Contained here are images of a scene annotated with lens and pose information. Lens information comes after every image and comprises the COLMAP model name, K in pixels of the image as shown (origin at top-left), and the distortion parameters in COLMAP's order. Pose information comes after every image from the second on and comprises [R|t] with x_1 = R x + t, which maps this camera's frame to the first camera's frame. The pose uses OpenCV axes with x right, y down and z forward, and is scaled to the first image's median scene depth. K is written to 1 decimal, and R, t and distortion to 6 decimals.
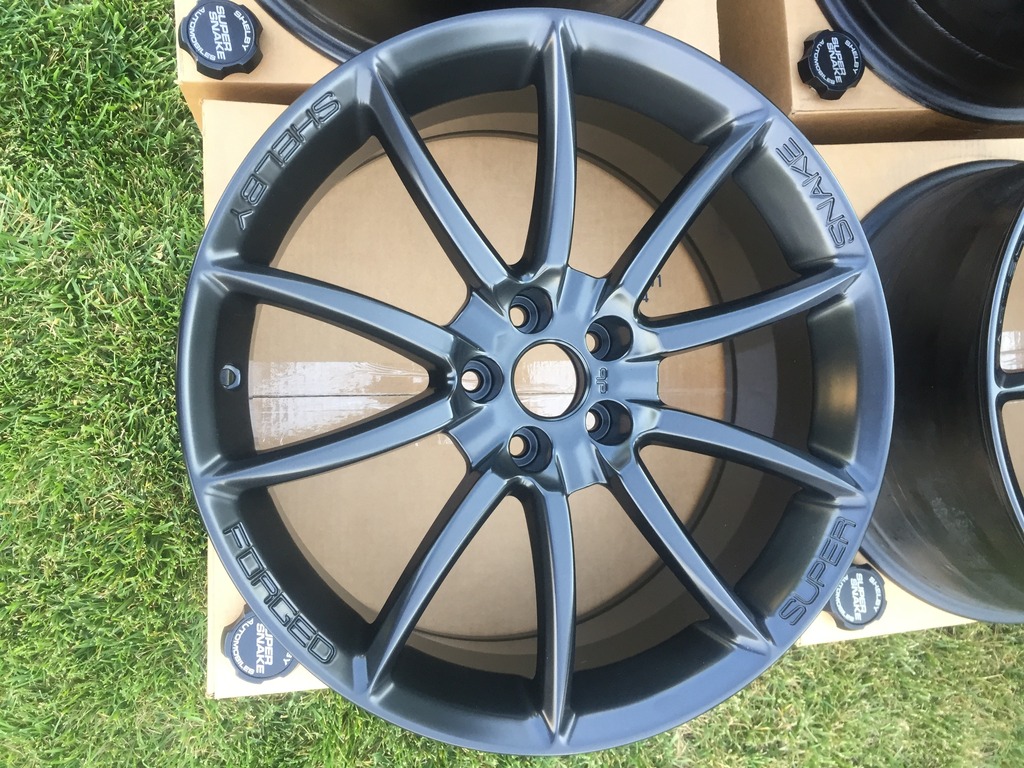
lens RADIAL K [[866.7, 0, 512.0], [0, 866.7, 384.0], [0, 0, 1]] dist [0.091402, -0.123839]
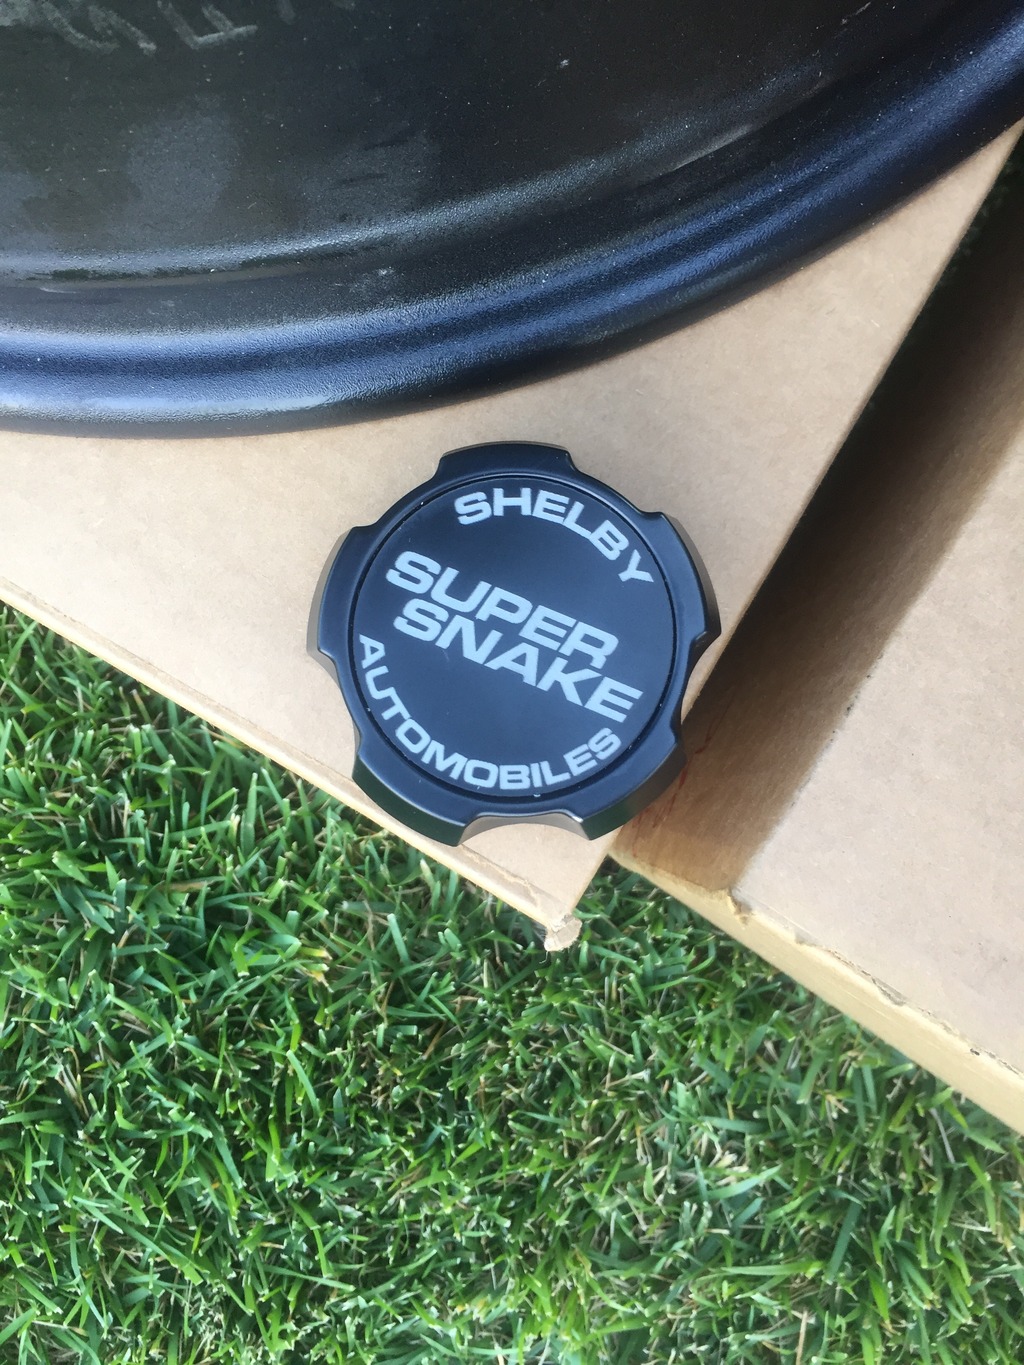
lens RADIAL K [[1155.3, 0, 512.0], [0, 1155.3, 682.5], [0, 0, 1]] dist [0.091402, -0.123839]
pose [[0.542201, -0.827501, -0.145809, -0.256826], [0.835032, 0.549966, -0.016062, -0.330410], [0.093481, -0.113046, 0.989182, 0.636568]]
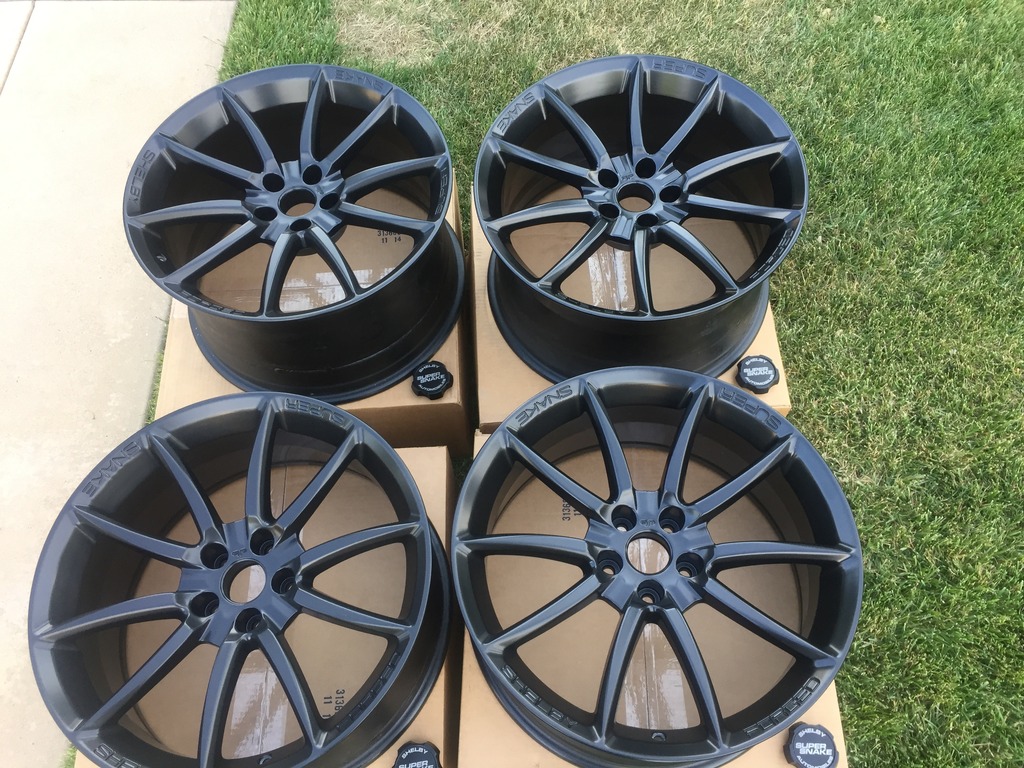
lens RADIAL K [[866.7, 0, 512.0], [0, 866.7, 384.0], [0, 0, 1]] dist [0.091402, -0.123839]
pose [[0.027638, -0.963257, 0.267154, -0.075057], [0.999427, 0.021402, -0.026230, -0.172887], [0.019549, 0.267726, 0.963297, -0.566832]]
